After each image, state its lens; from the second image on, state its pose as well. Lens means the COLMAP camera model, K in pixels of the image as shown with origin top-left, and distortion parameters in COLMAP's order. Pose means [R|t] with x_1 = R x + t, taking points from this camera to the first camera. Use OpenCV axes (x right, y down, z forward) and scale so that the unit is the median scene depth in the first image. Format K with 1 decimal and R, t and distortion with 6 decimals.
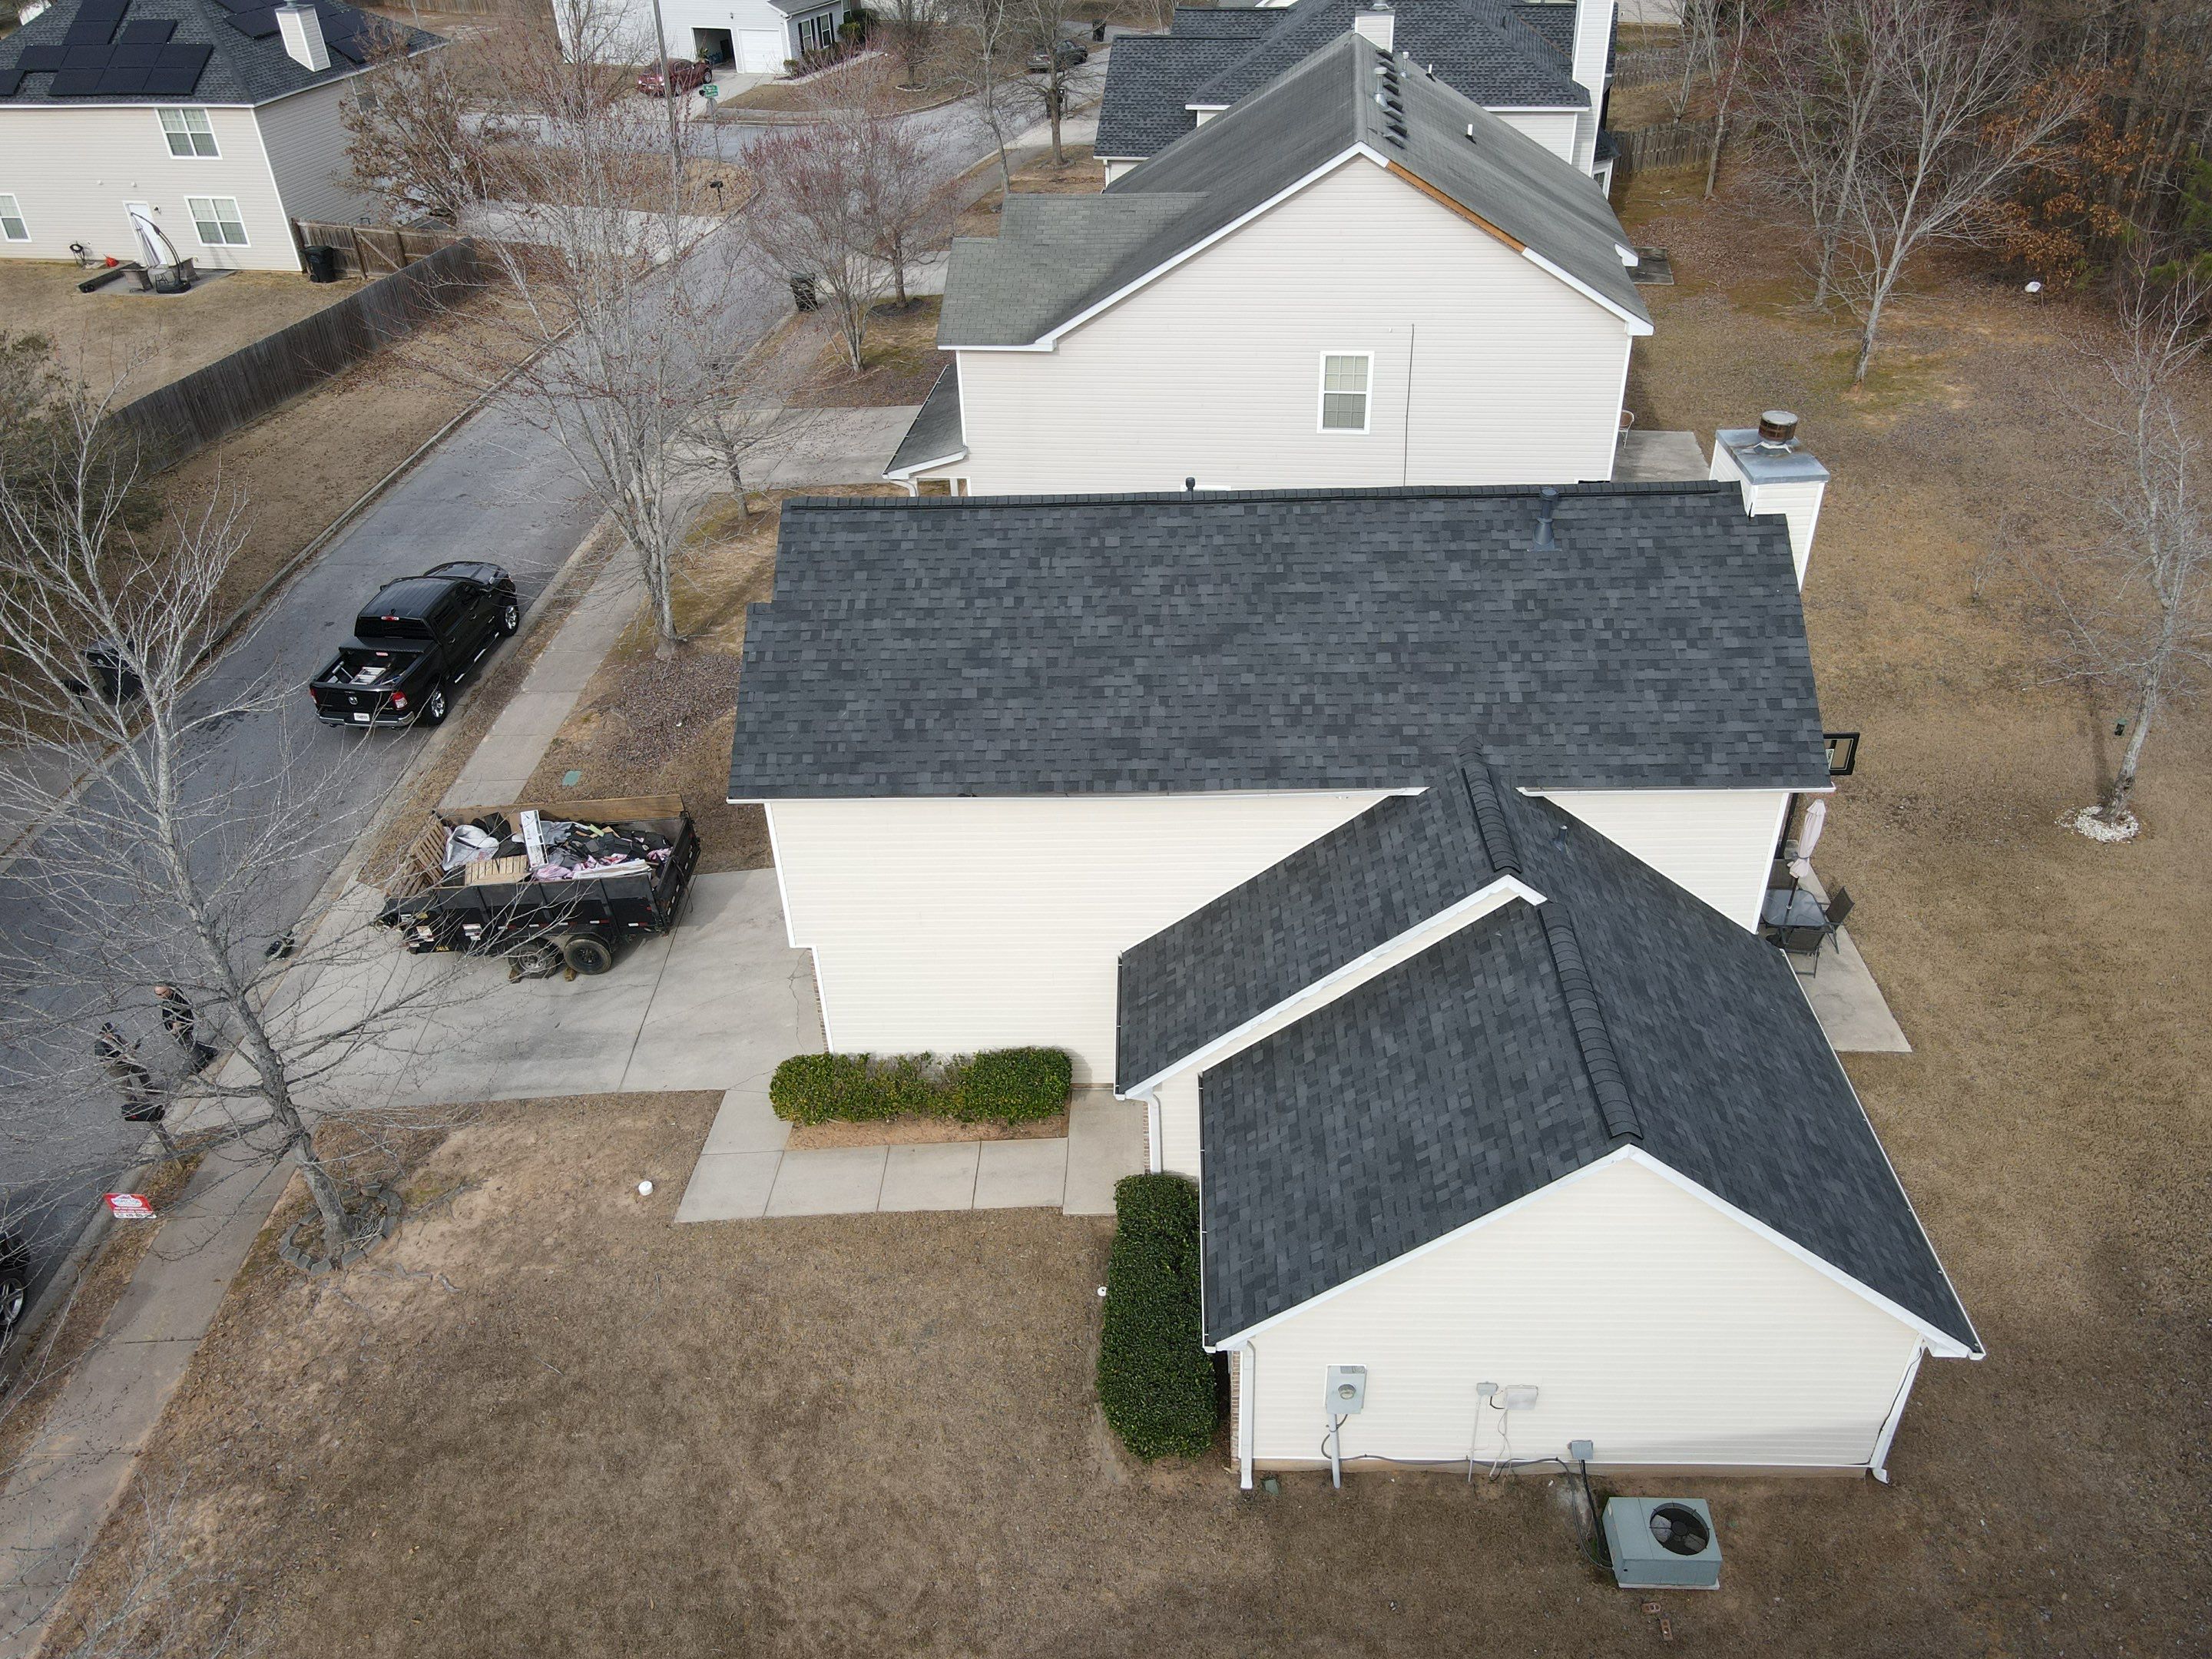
lens RADIAL K [[1629.1, 0, 1106.8], [0, 1629.1, 824.8], [0, 0, 1]] dist [-0.000646, 0.028399]
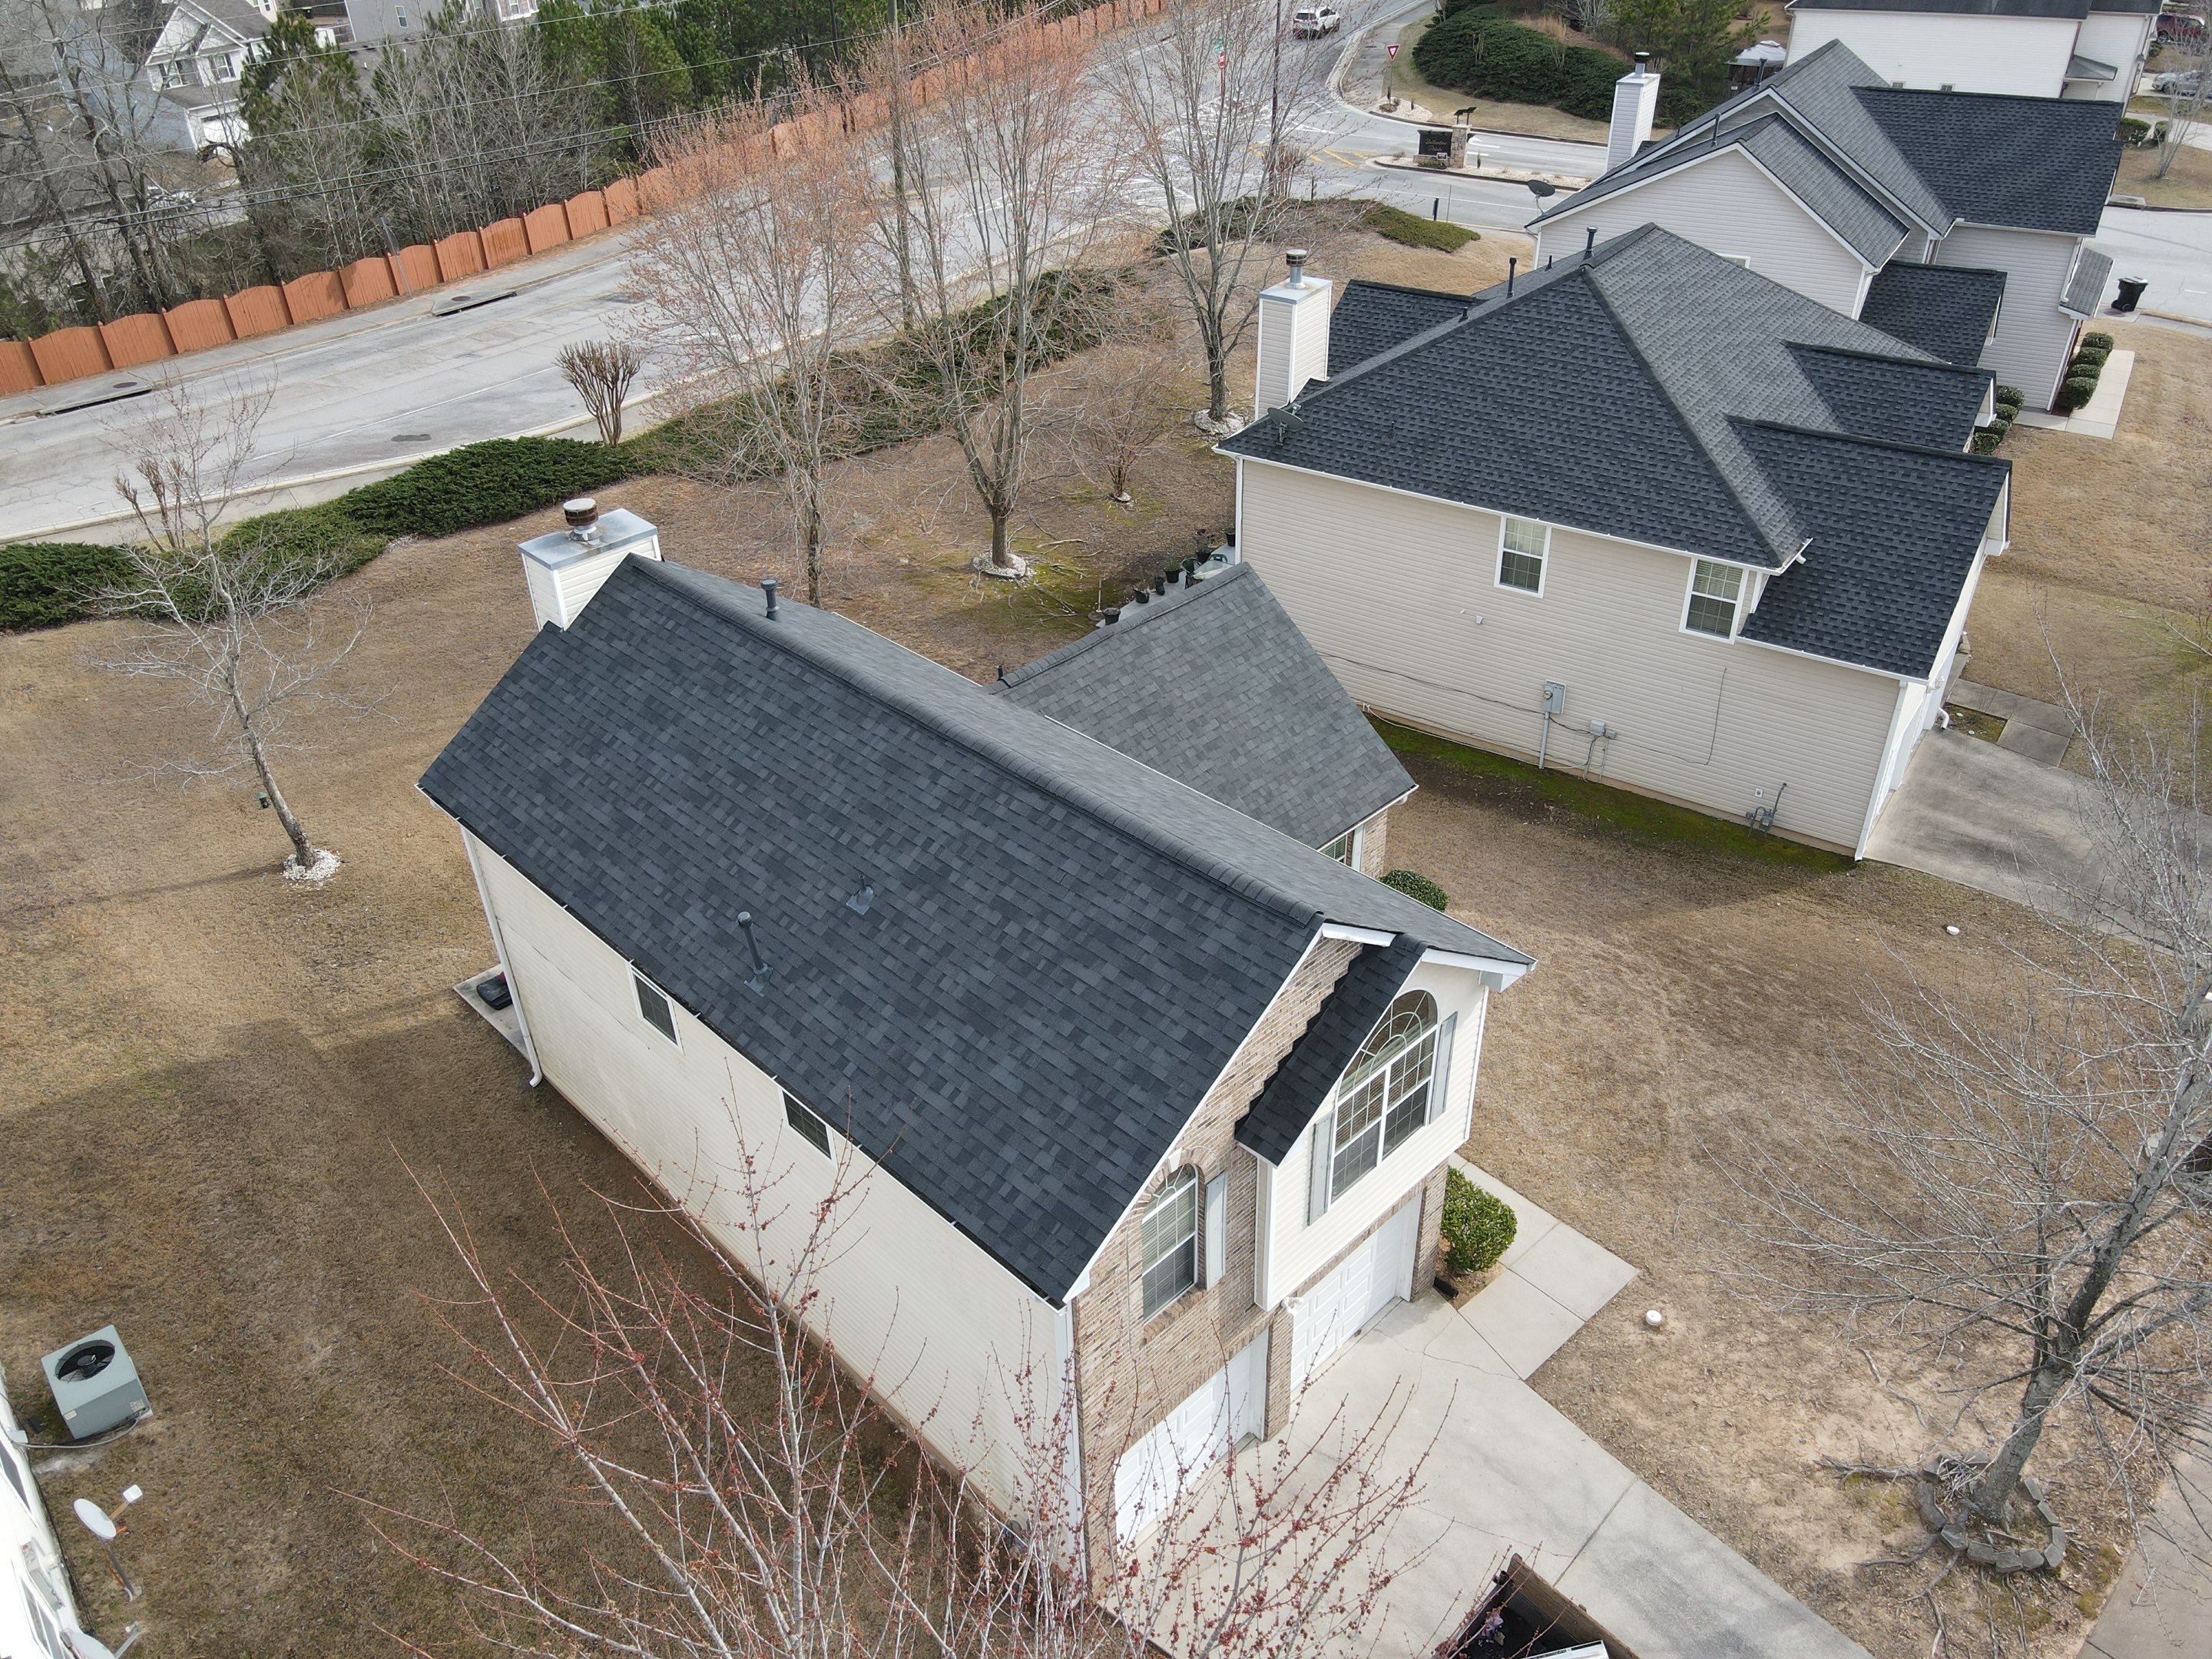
lens RADIAL K [[1629.1, 0, 1103.4], [0, 1629.1, 829.7], [0, 0, 1]] dist [-0.000646, 0.028399]
pose [[-0.720818, -0.341393, 0.603218, -0.553837], [0.430556, 0.461475, 0.775669, -0.826086], [-0.543178, 0.818835, -0.185651, 1.169969]]
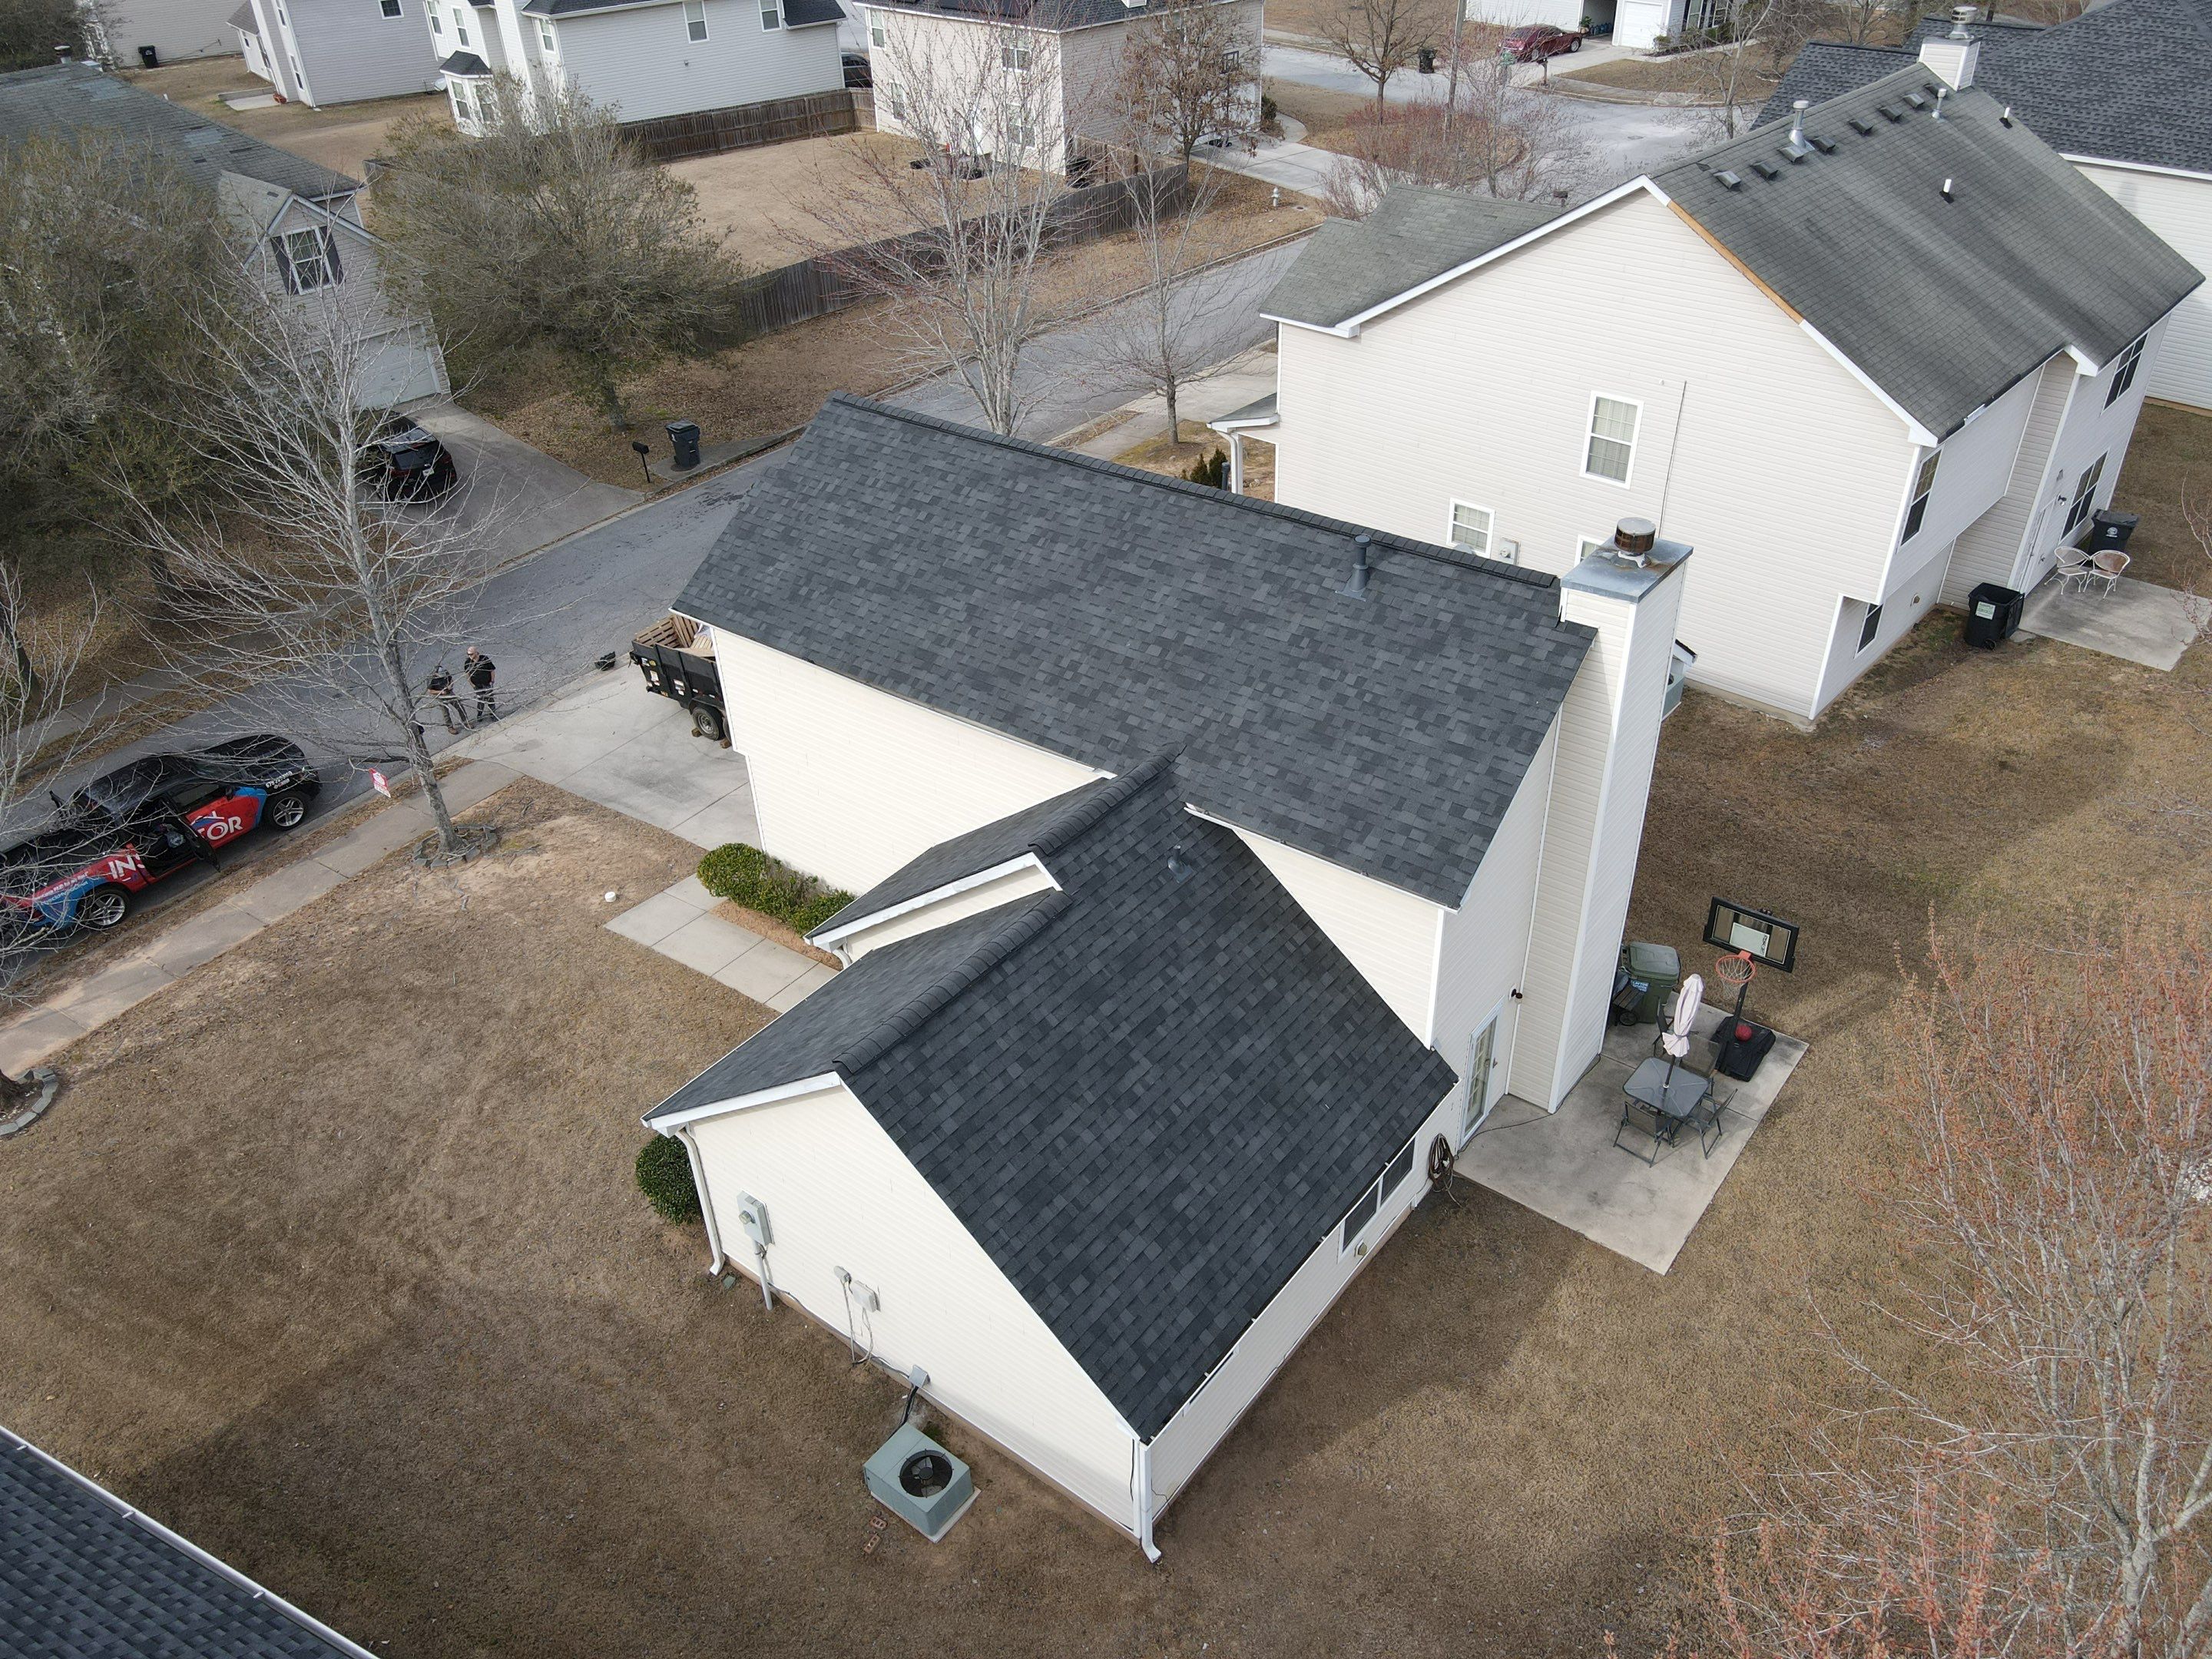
lens RADIAL K [[1629.1, 0, 1103.7], [0, 1629.1, 822.6], [0, 0, 1]] dist [-0.000646, 0.028399]
pose [[0.810395, 0.331917, -0.482795, 0.652884], [-0.321805, 0.940784, 0.106616, -0.095216], [0.489594, 0.068964, 0.869219, 0.082729]]
